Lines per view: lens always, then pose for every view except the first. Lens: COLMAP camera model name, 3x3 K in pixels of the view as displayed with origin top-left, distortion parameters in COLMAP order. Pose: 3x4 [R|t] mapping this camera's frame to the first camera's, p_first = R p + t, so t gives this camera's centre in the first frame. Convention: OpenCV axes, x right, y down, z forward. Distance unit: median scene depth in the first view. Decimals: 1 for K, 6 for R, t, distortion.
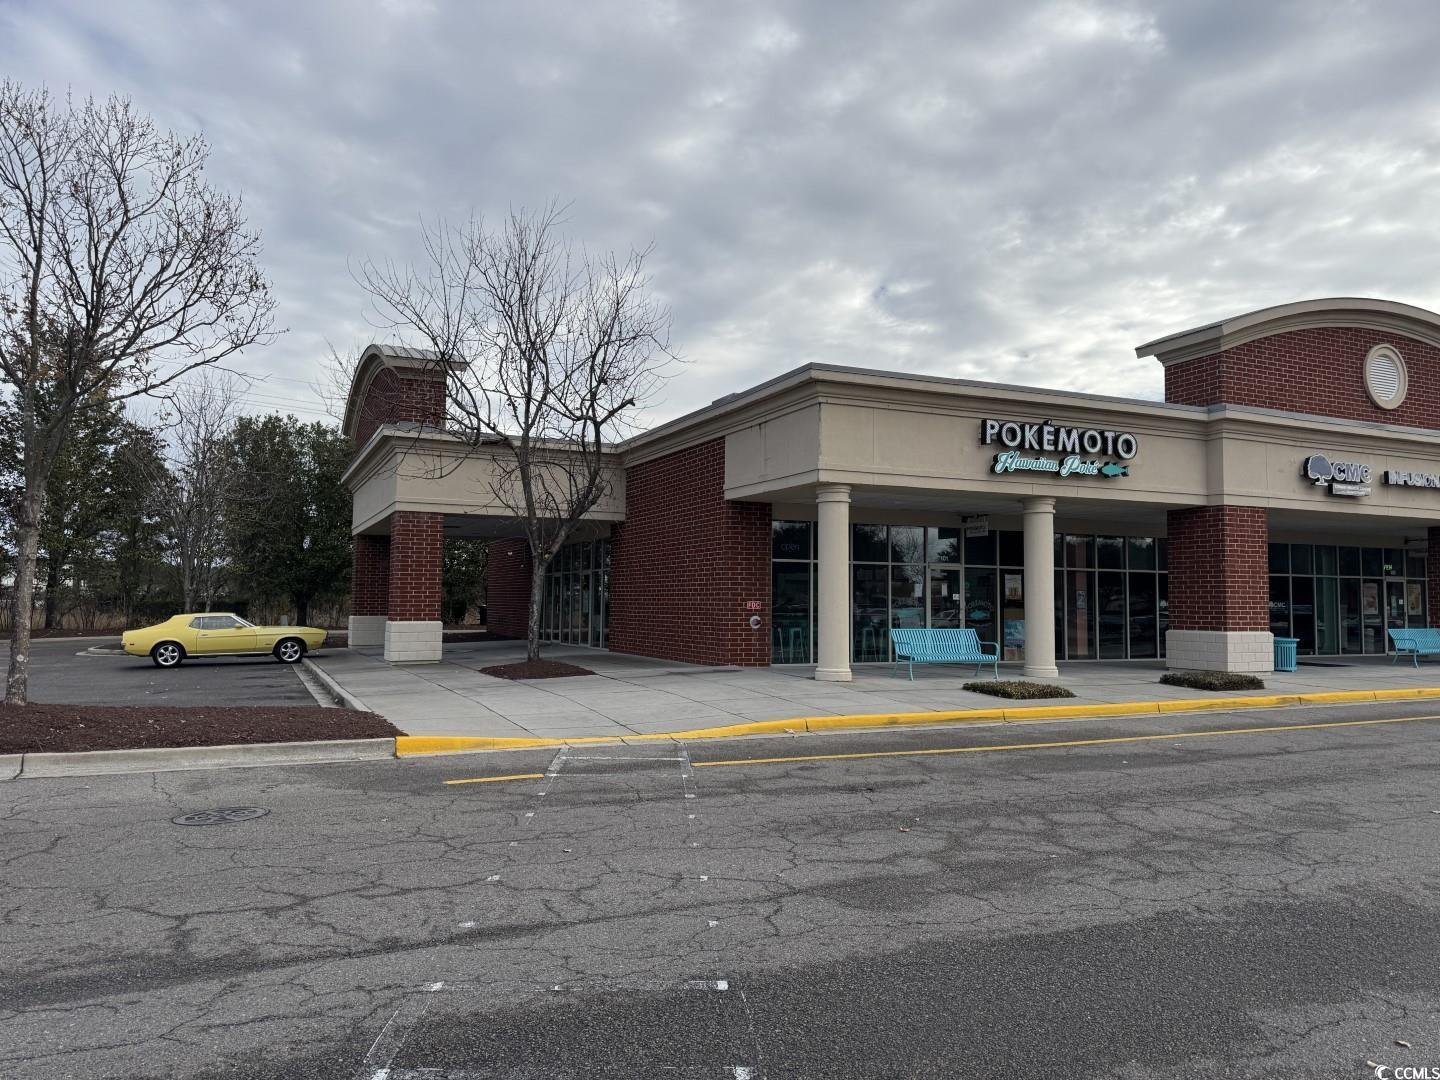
lens RADIAL K [[1005.2, 0, 720.9], [0, 1005.2, 475.7], [0, 0, 1]] dist [0.084620, -0.083077]
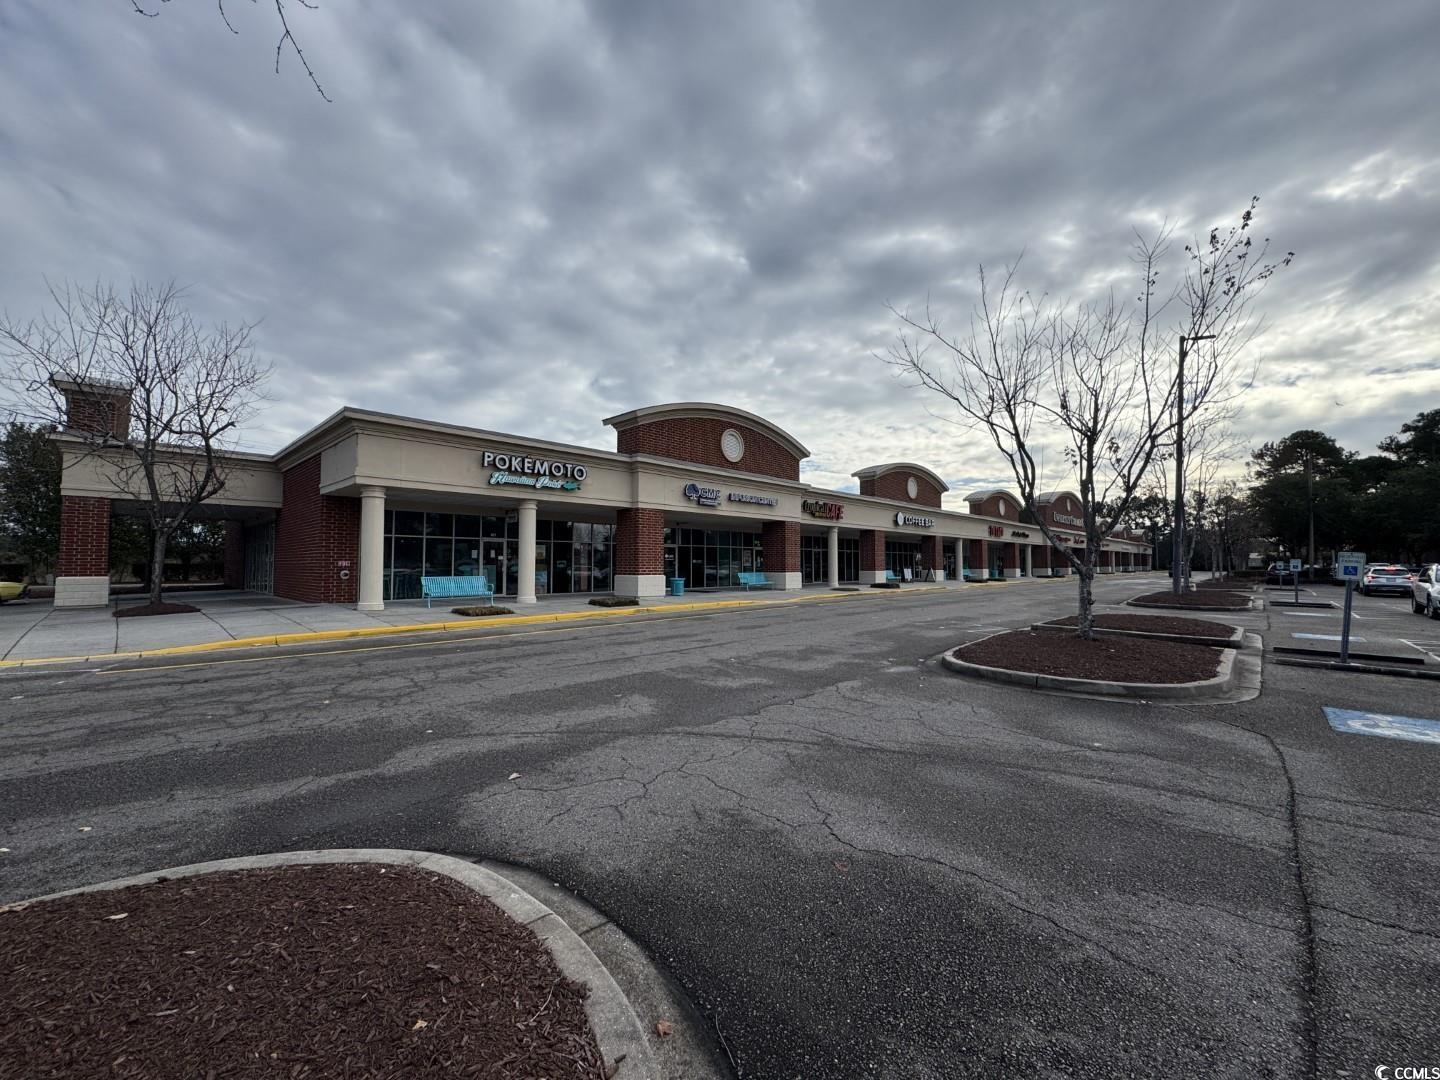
lens RADIAL K [[580.1, 0, 714.5], [0, 580.1, 510.5], [0, 0, 1]] dist [0.029308, -0.000080]
pose [[0.935621, 0.029622, 0.351762, 0.239121], [-0.041572, 0.998785, 0.026467, -0.000066], [-0.350550, -0.039386, 0.935715, -0.036259]]
